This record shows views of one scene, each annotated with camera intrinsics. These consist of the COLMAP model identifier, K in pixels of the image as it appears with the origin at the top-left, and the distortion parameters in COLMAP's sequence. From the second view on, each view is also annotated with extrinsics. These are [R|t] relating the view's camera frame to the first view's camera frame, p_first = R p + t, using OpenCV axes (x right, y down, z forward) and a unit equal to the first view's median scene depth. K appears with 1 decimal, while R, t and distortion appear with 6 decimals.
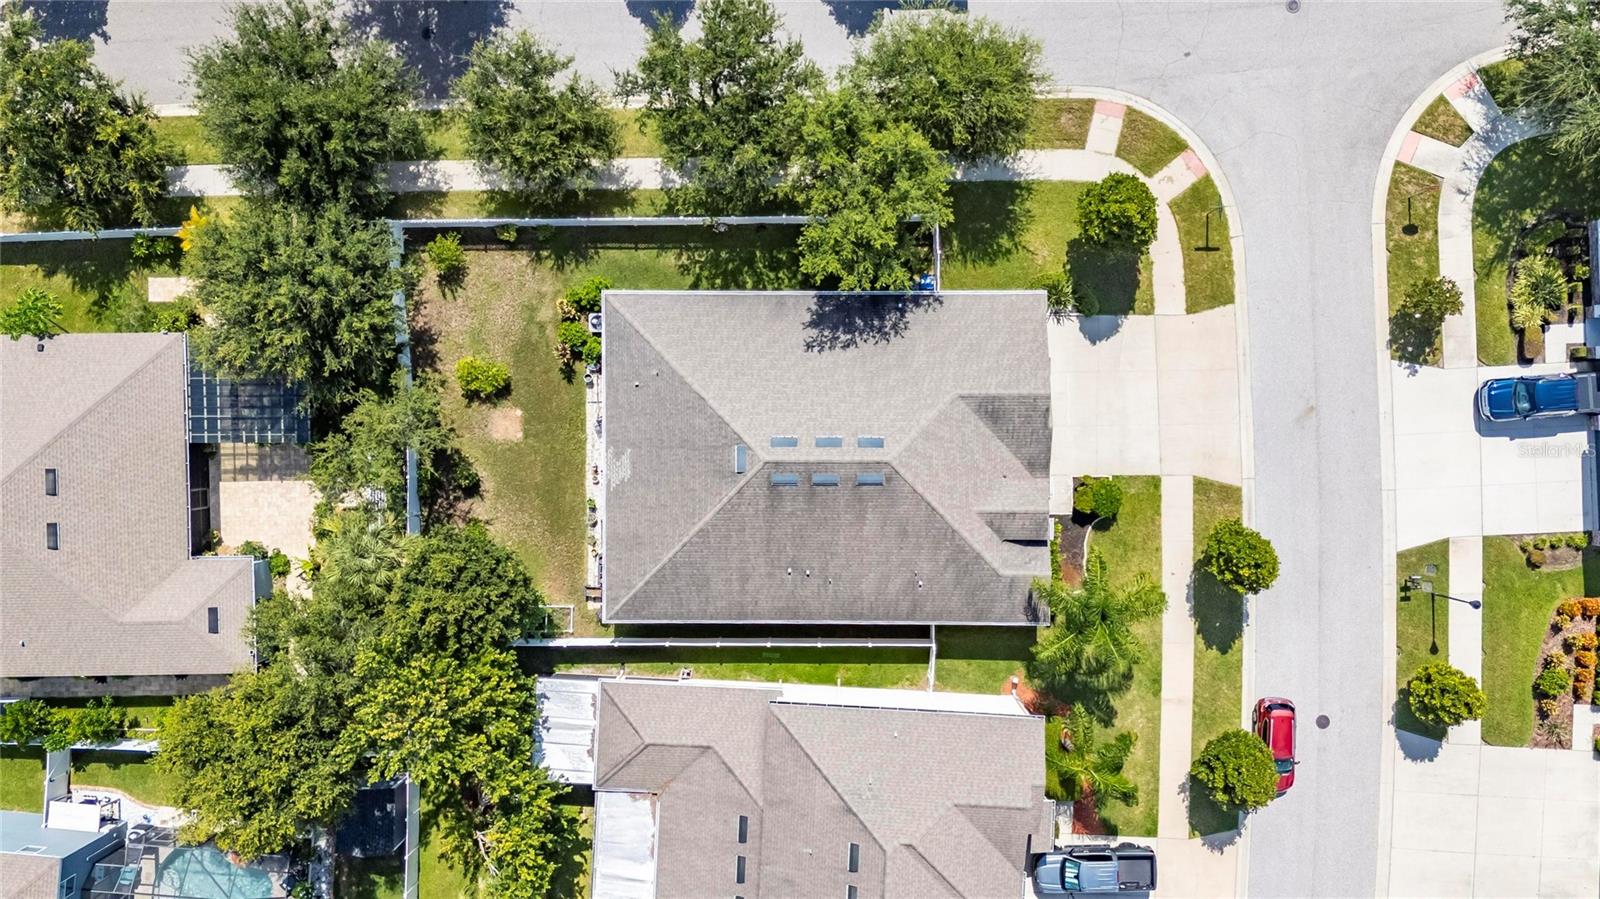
lens RADIAL K [[1176.4, 0, 808.2], [0, 1176.4, 451.5], [0, 0, 1]] dist [0.066451, -0.059052]
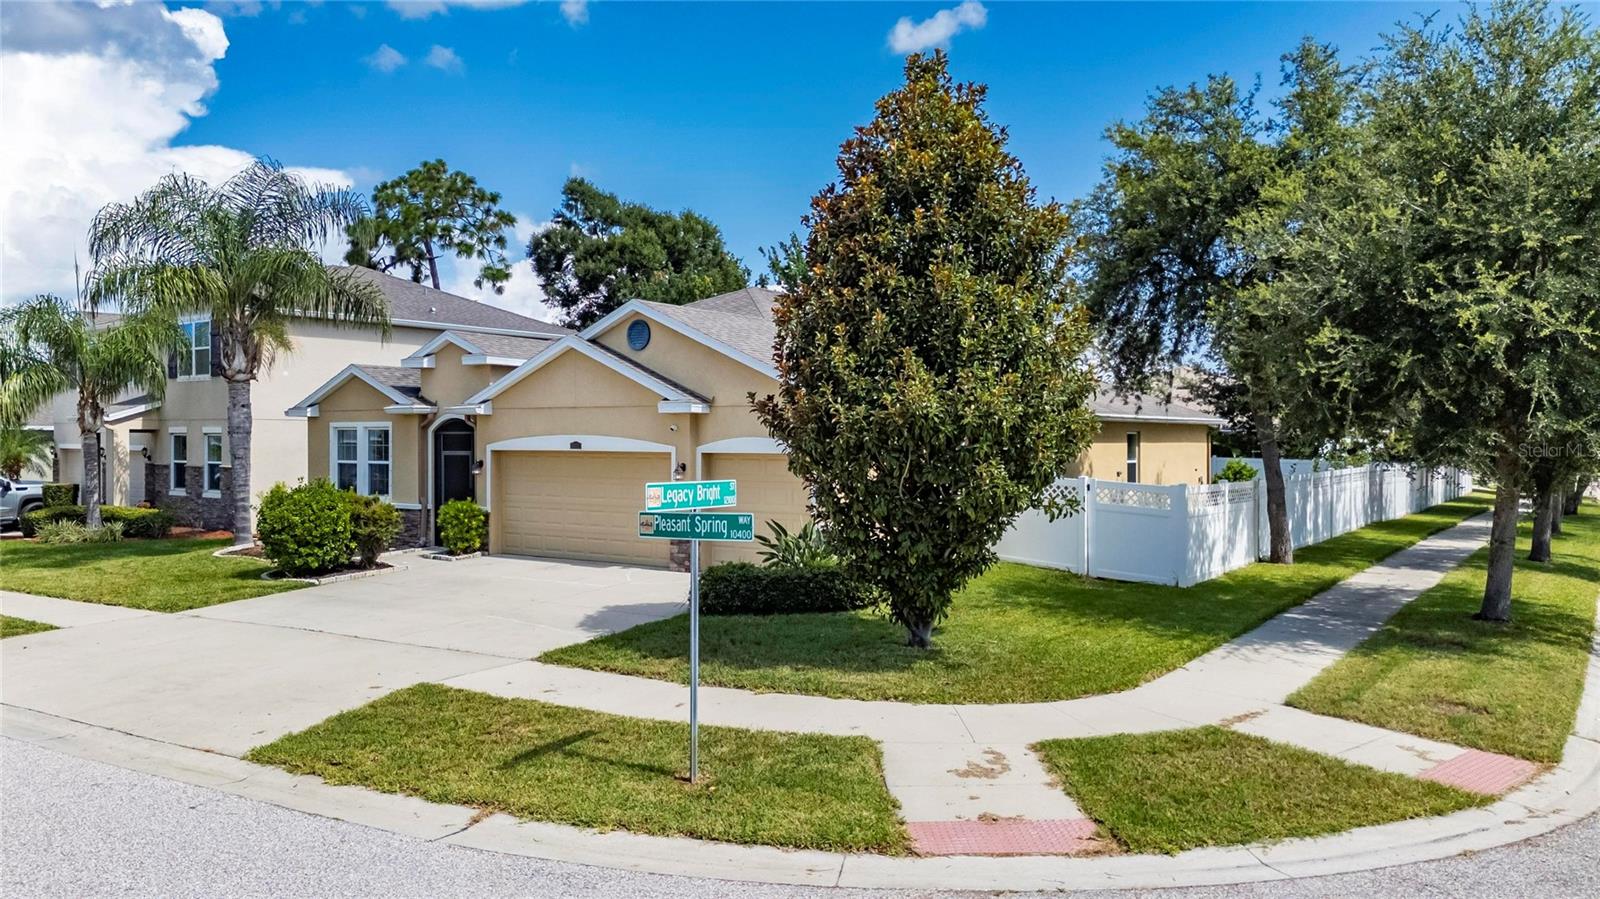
lens RADIAL K [[1176.4, 0, 808.2], [0, 1176.4, 451.5], [0, 0, 1]] dist [0.066451, -0.059052]
pose [[-0.579305, 0.019011, -0.814889, 0.462543], [-0.815009, -0.029350, 0.578705, -0.309240], [-0.012916, 0.999388, 0.032497, 0.946267]]
